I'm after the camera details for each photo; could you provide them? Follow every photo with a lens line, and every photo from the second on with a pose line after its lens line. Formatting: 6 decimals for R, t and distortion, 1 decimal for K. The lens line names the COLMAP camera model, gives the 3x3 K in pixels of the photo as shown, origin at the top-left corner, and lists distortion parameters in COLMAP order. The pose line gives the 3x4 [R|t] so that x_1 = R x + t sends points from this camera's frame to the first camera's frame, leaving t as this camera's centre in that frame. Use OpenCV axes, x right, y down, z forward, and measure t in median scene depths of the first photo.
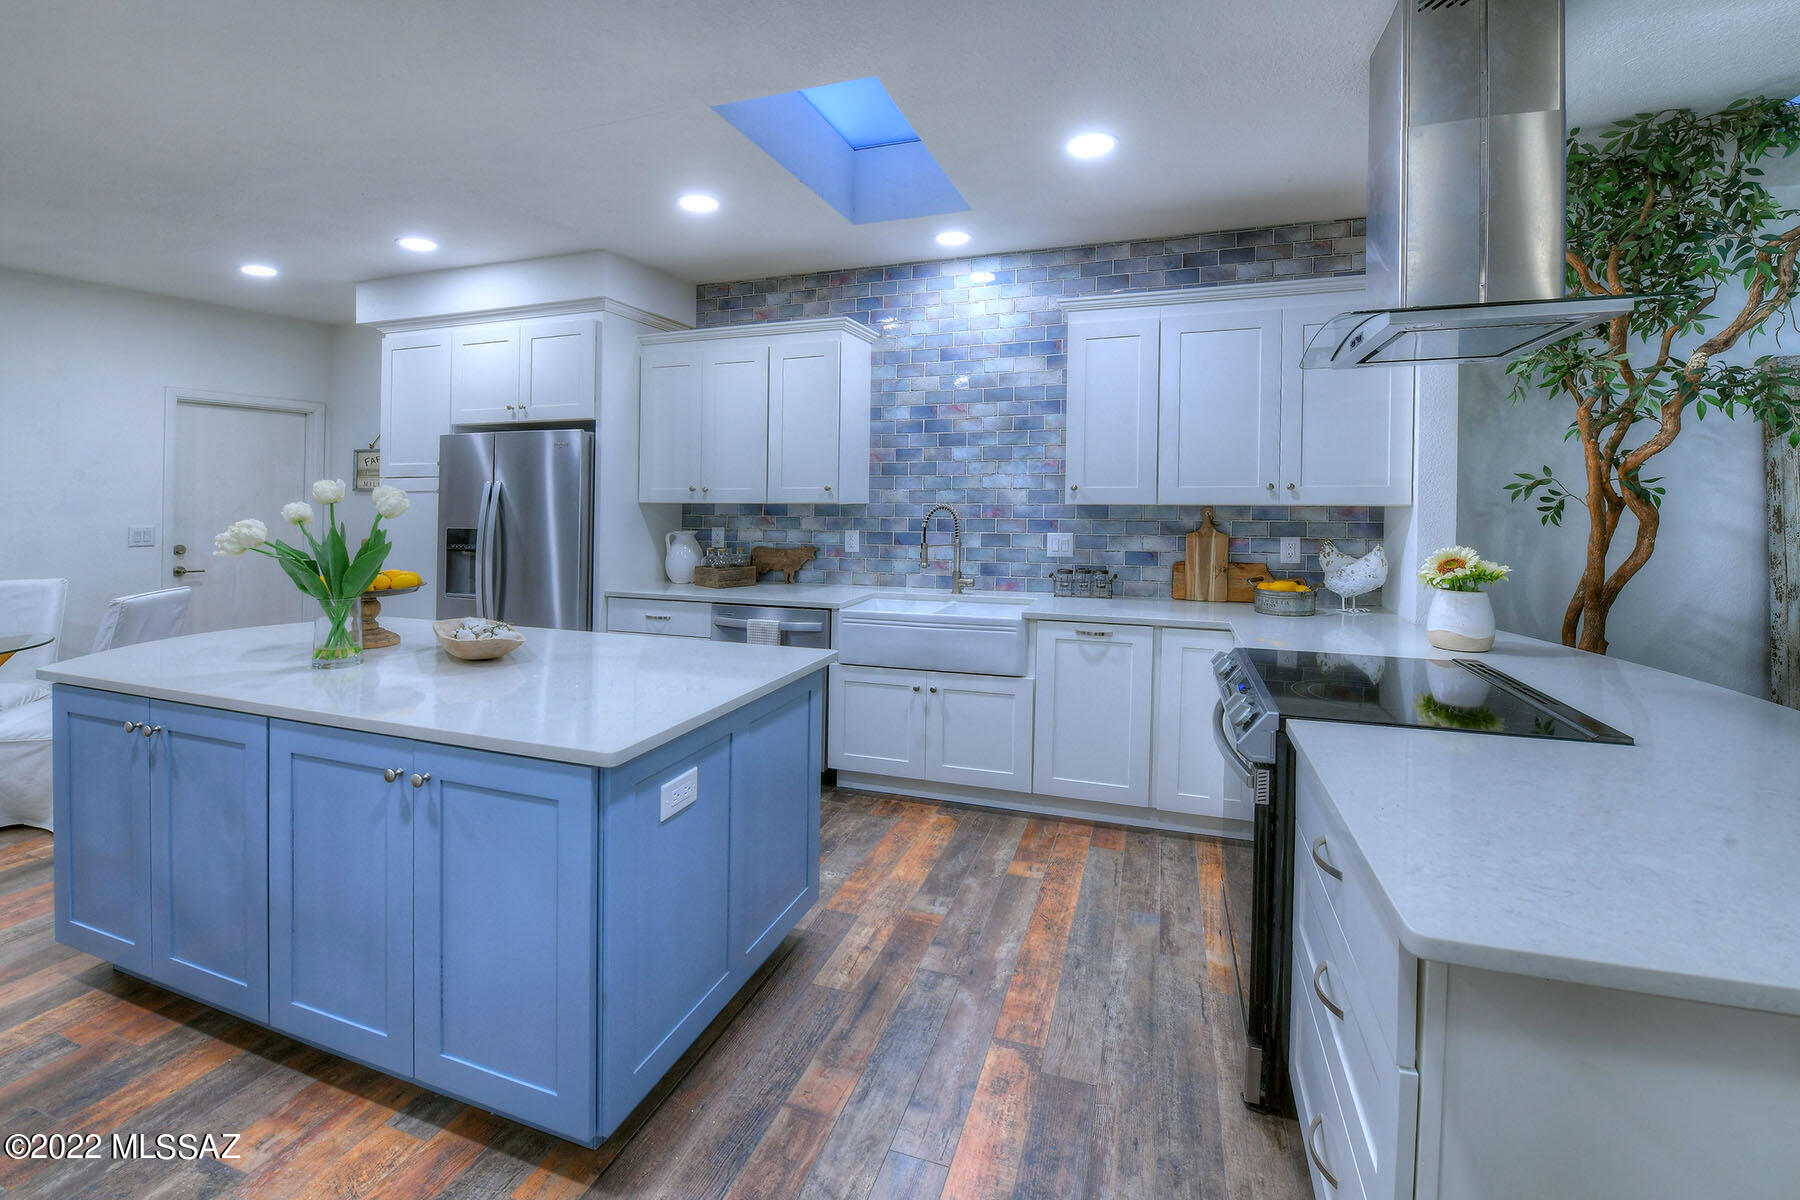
lens RADIAL K [[738.3, 0, 909.2], [0, 738.3, 505.9], [0, 0, 1]] dist [-0.006120, -0.000093]
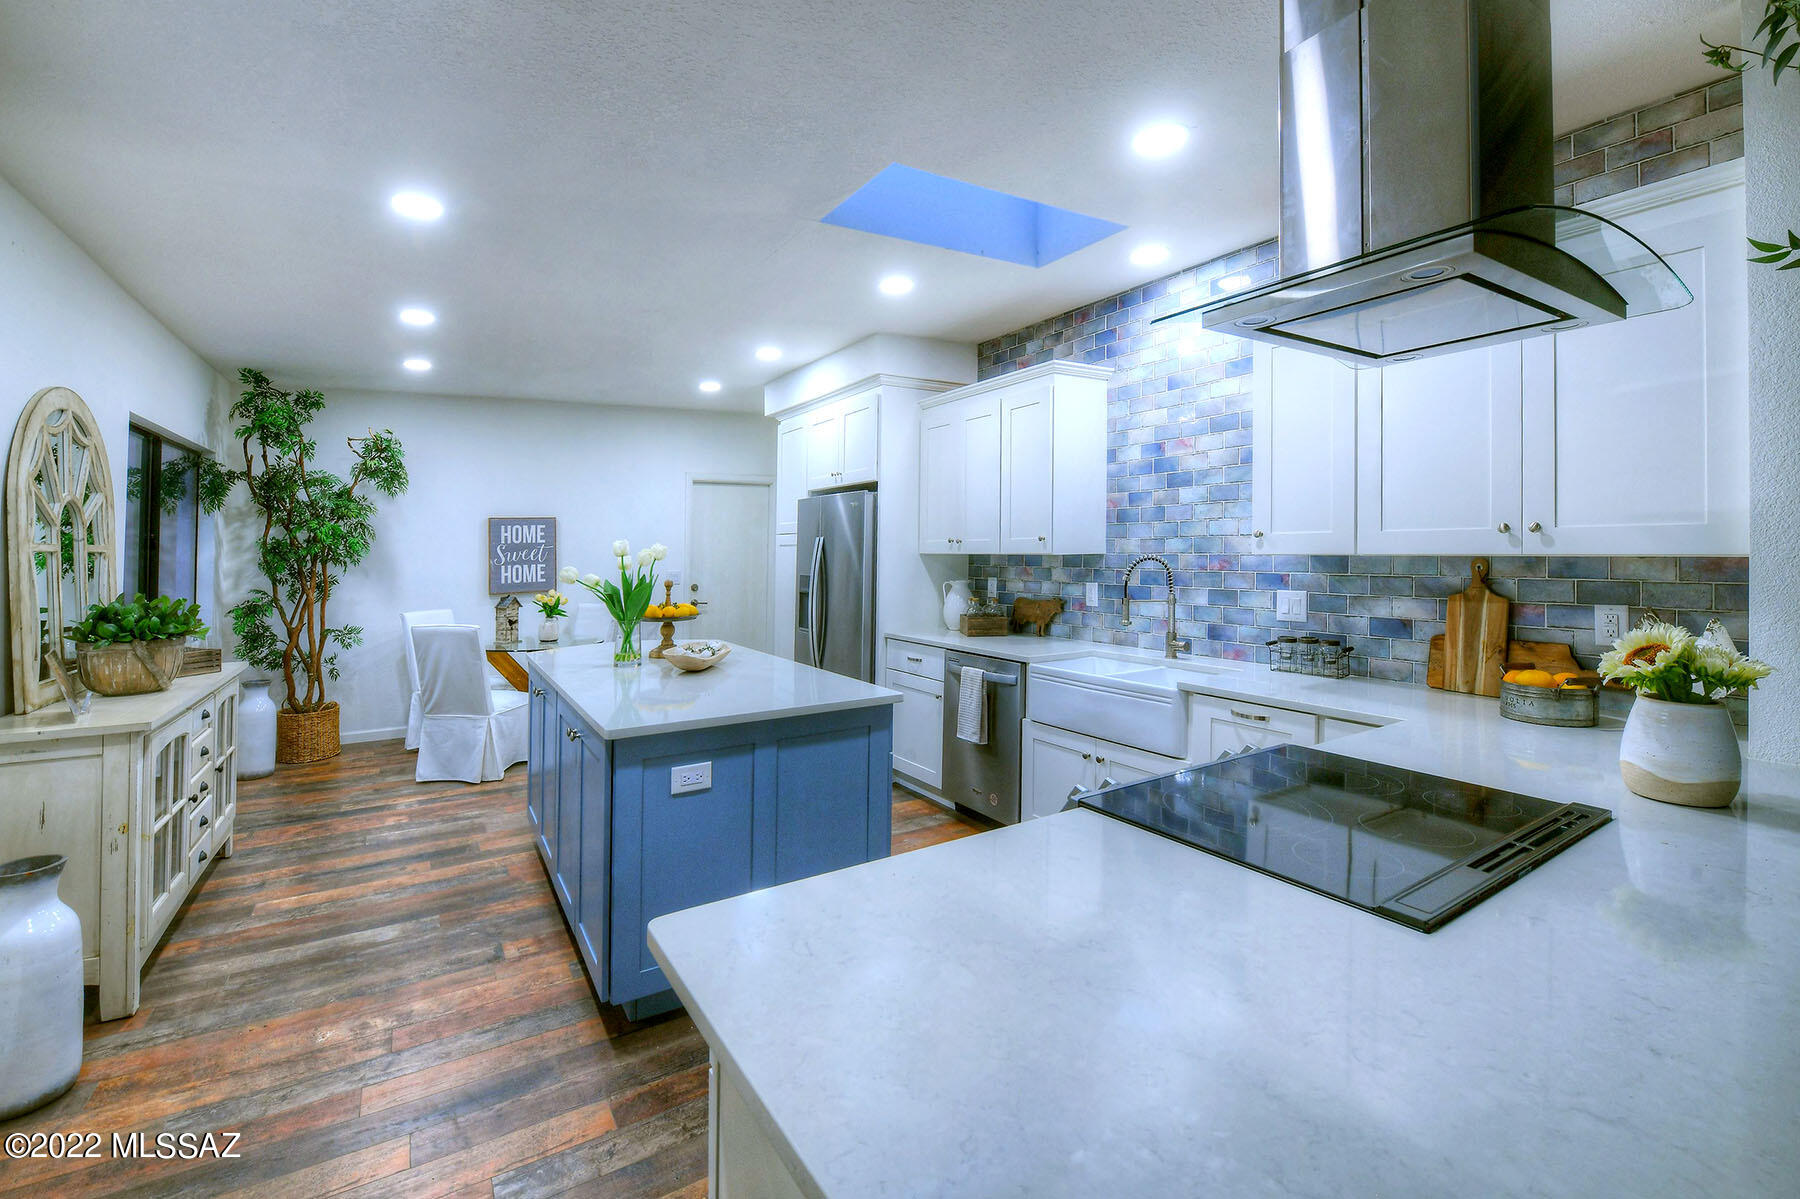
lens RADIAL K [[826.0, 0, 901.5], [0, 826.0, 530.6], [0, 0, 1]] dist [-0.003155, -0.000429]
pose [[0.766875, -0.020262, -0.641477, 0.445256], [0.000615, 0.999524, -0.030836, -0.000592], [0.641796, 0.023253, 0.766523, 0.052182]]
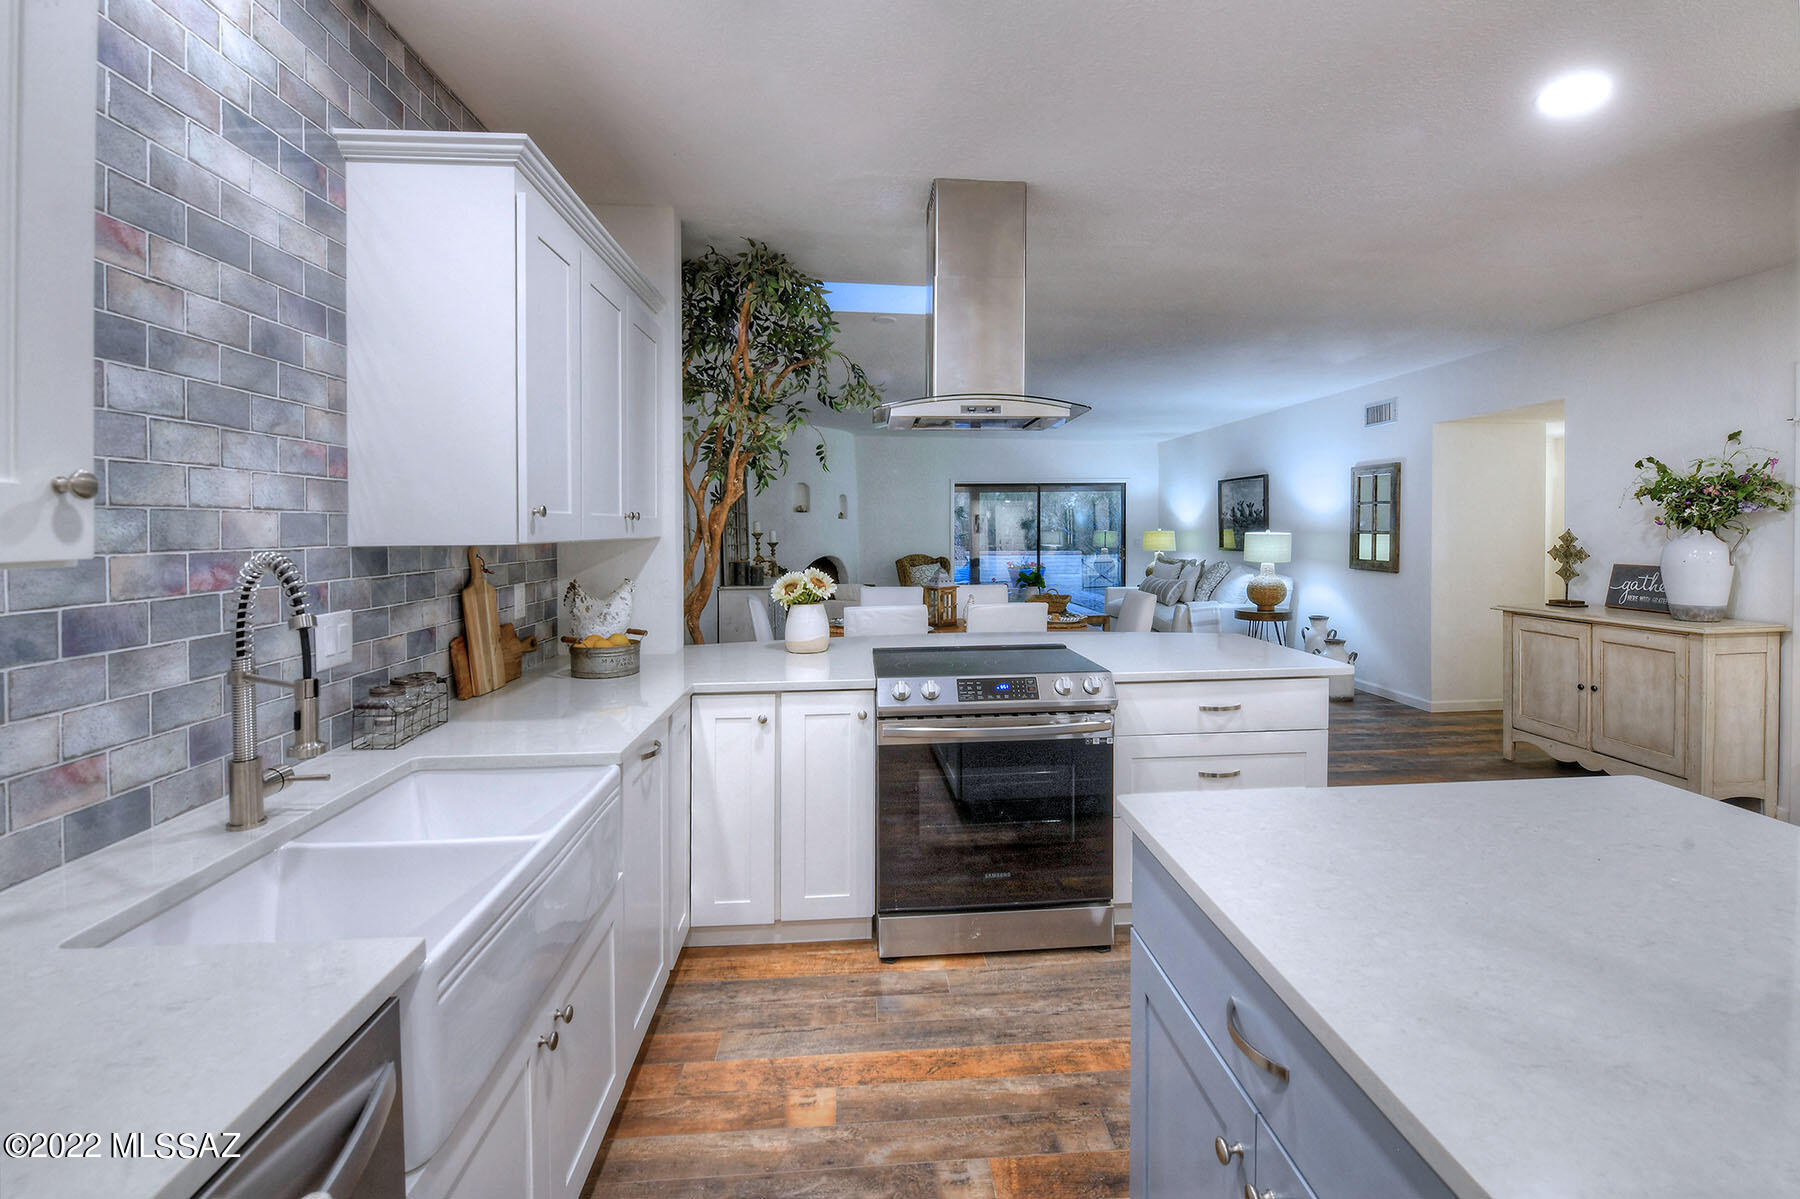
lens RADIAL K [[872.8, 0, 907.6], [0, 872.8, 564.0], [0, 0, 1]] dist [-0.000279, -0.000167]
pose [[-0.403985, -0.039577, 0.913909, -0.402845], [0.005399, 0.998943, 0.045645, -0.013876], [-0.914750, 0.023374, -0.403344, 0.883042]]
